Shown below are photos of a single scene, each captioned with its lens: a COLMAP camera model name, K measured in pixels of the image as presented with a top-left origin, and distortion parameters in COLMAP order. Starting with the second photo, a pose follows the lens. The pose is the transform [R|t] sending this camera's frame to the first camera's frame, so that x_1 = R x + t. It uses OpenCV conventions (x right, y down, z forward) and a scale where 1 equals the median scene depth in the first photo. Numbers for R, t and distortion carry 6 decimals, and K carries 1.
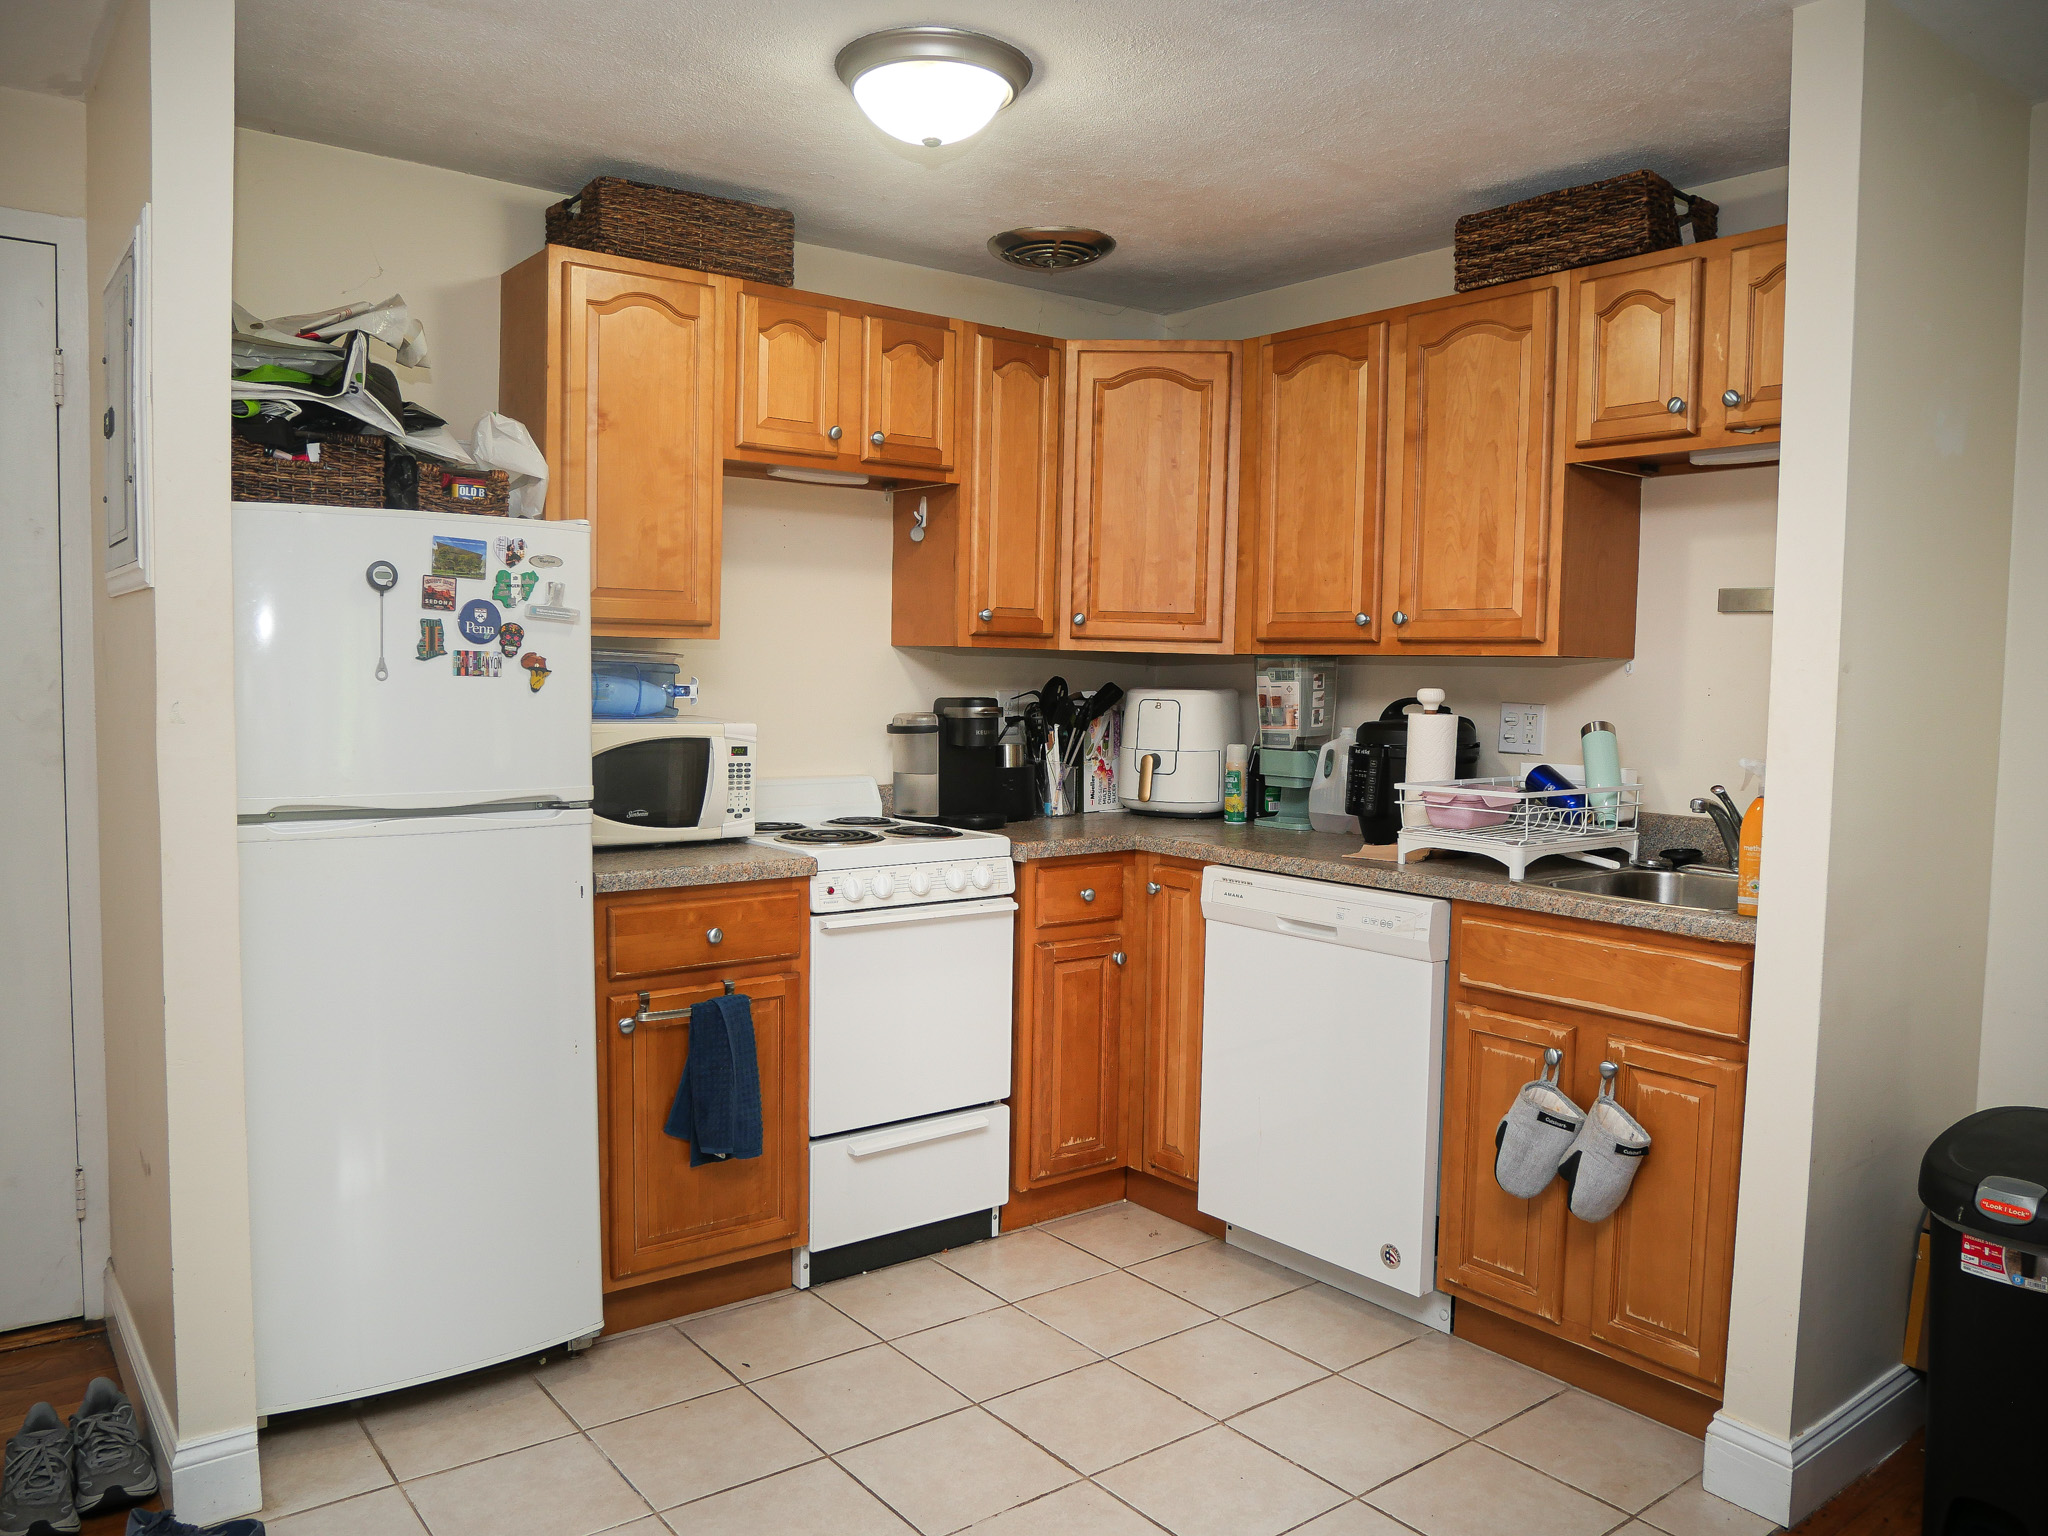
lens RADIAL K [[1507.1, 0, 1030.8], [0, 1507.1, 769.7], [0, 0, 1]] dist [-0.071126, 0.032091]
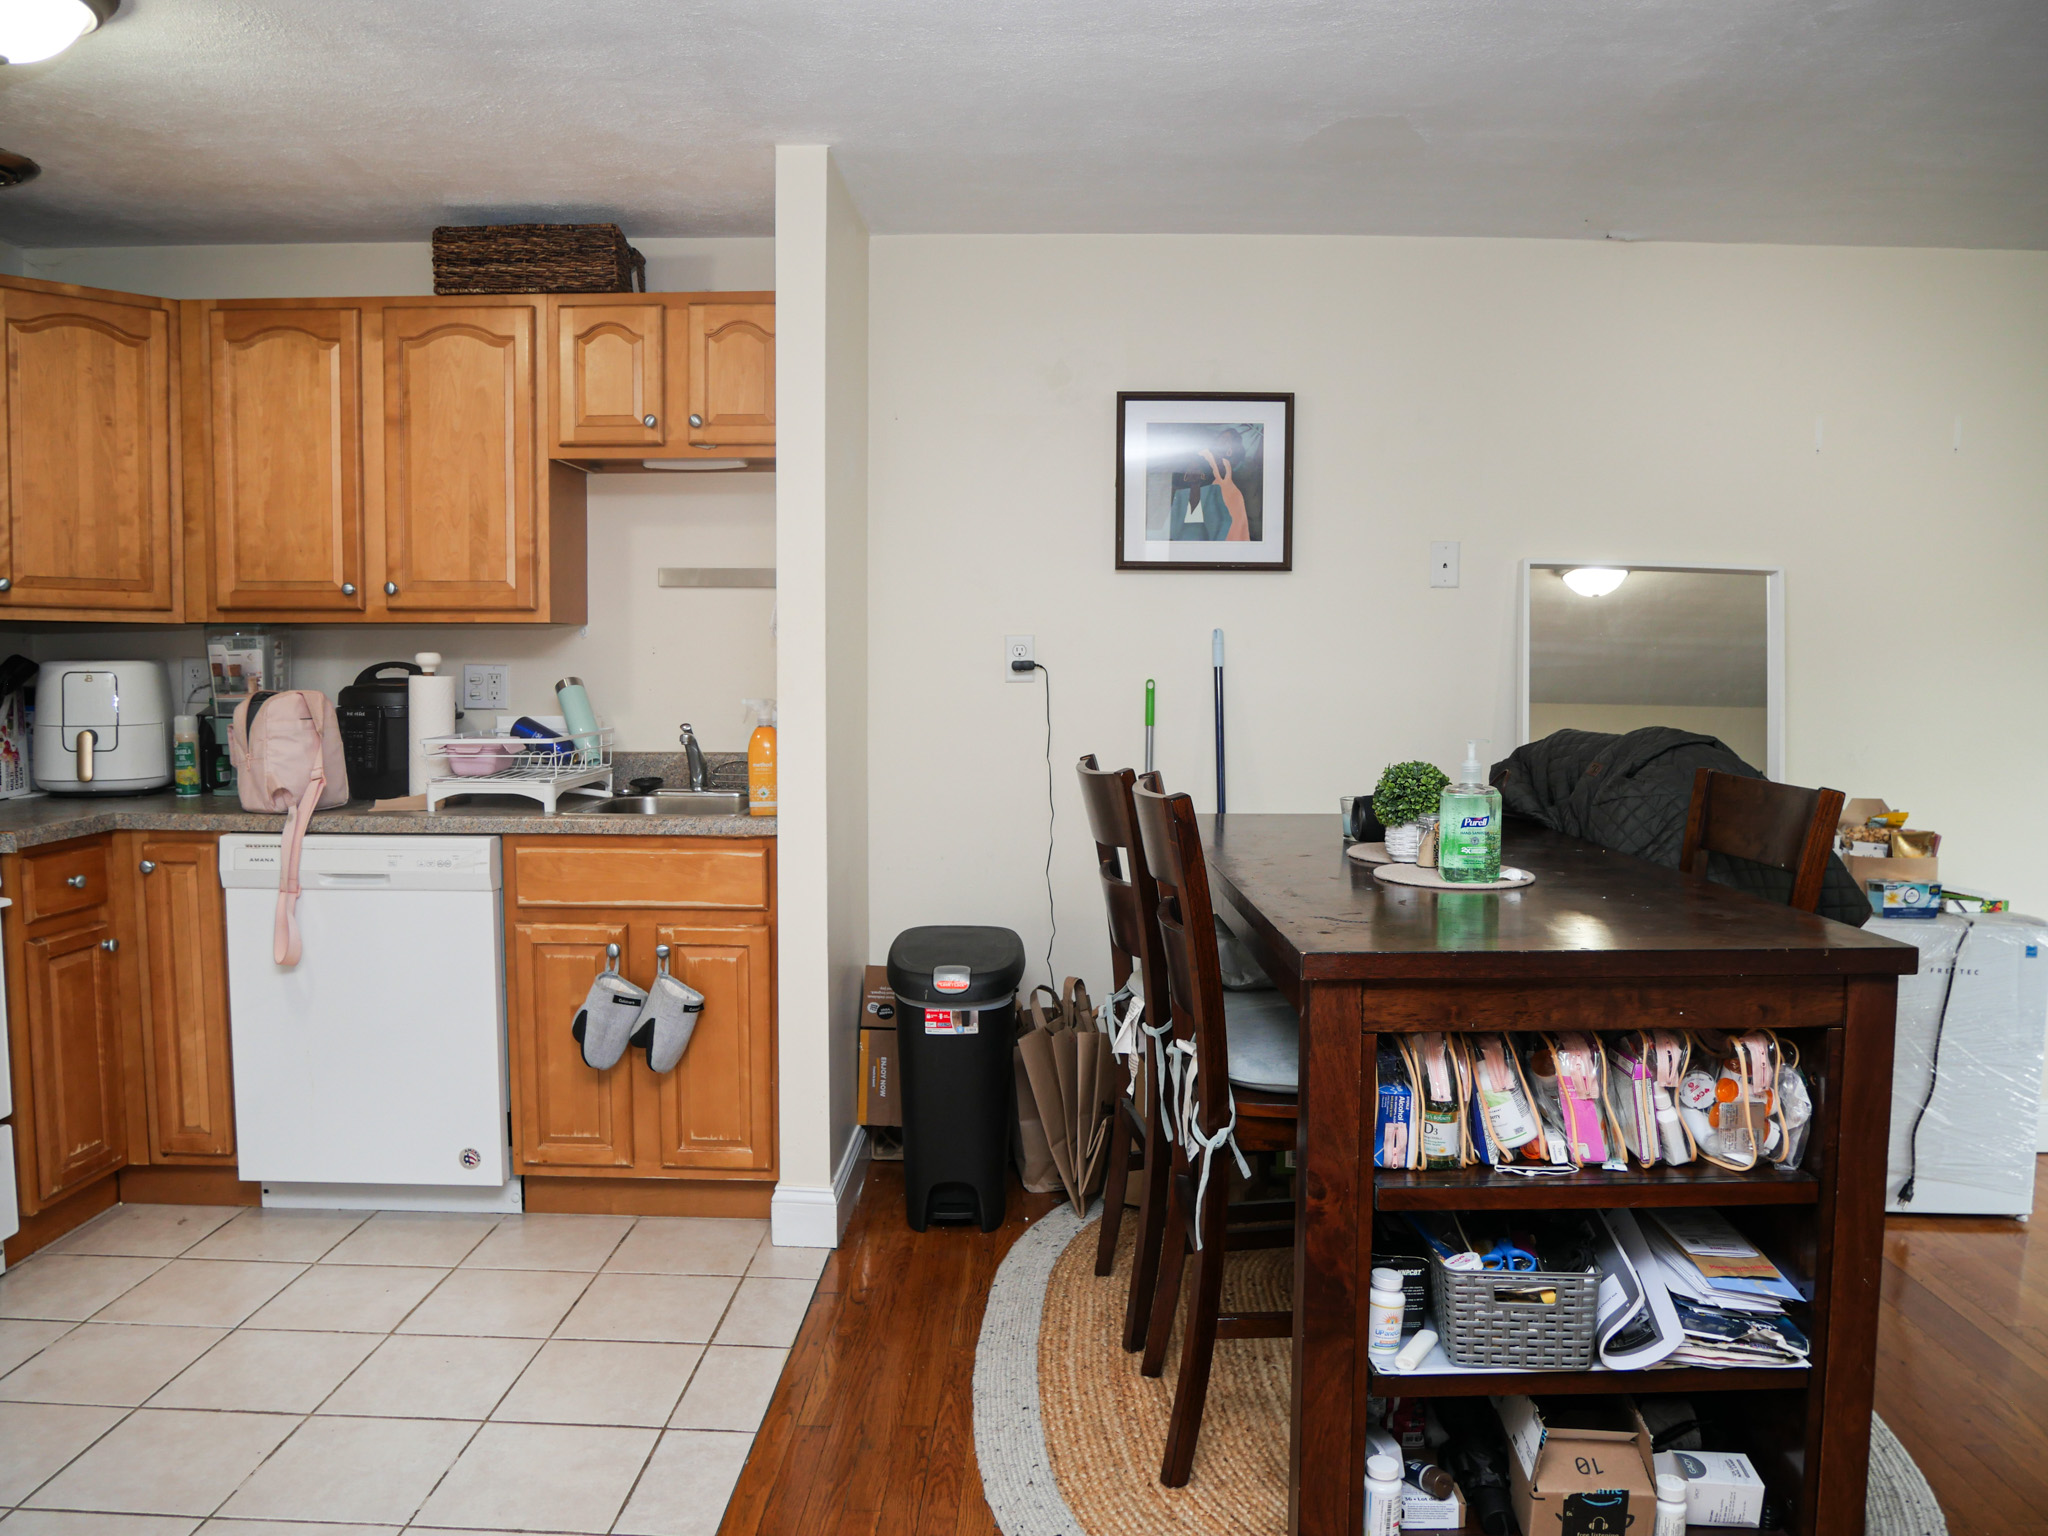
lens RADIAL K [[1507.1, 0, 1030.8], [0, 1507.1, 769.7], [0, 0, 1]] dist [-0.071126, 0.032091]
pose [[0.630942, -0.073960, 0.772297, -0.316386], [0.057809, 0.997160, 0.048266, 0.004652], [-0.773673, 0.014192, 0.633426, -0.037258]]
